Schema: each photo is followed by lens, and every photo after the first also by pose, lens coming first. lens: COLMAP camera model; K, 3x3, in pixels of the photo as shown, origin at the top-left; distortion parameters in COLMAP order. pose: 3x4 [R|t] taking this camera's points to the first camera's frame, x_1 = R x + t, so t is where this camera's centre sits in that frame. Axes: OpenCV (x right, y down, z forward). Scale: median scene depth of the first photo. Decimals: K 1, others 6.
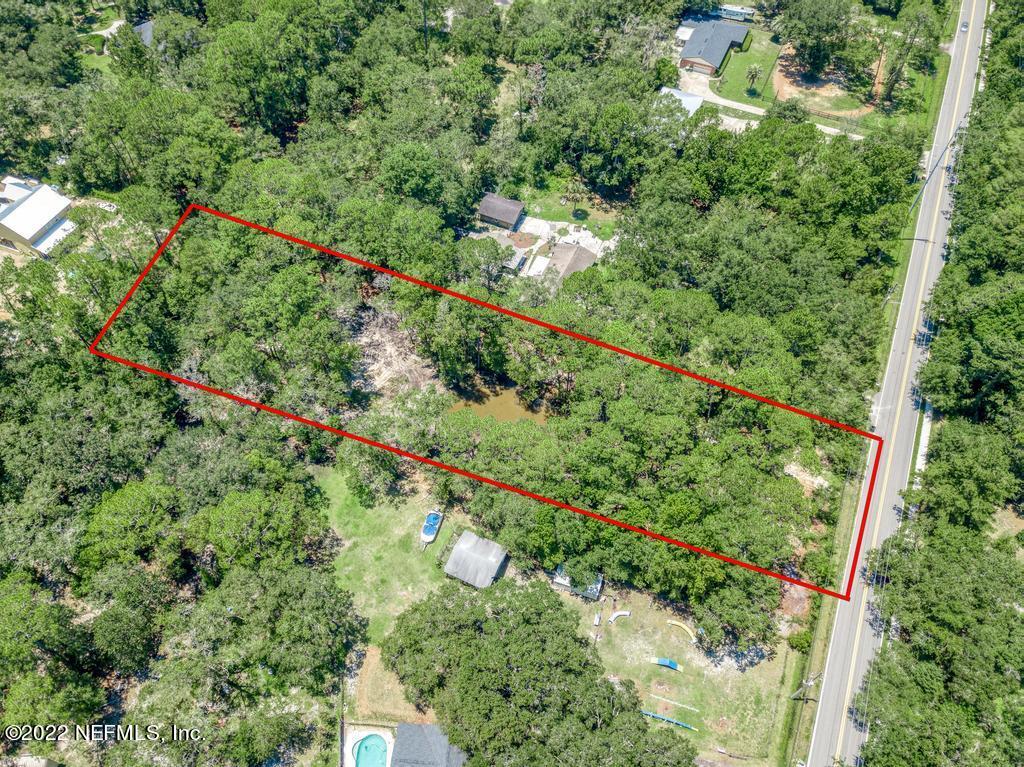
lens RADIAL K [[783.3, 0, 490.6], [0, 783.3, 380.7], [0, 0, 1]] dist [0.026580, -0.009212]
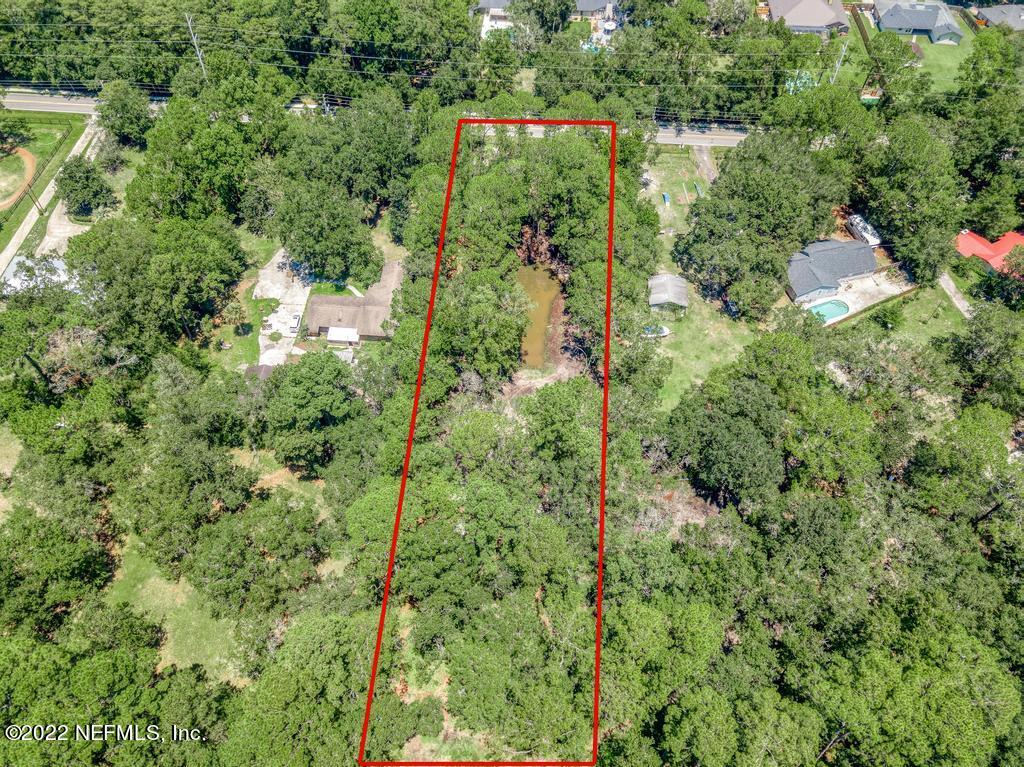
lens RADIAL K [[792.3, 0, 491.5], [0, 792.3, 382.3], [0, 0, 1]] dist [0.022649, 0.009465]
pose [[-0.357293, -0.749080, 0.557872, -0.602959], [0.745215, 0.131422, 0.653745, -0.656454], [-0.563024, 0.649313, 0.511270, 0.467455]]
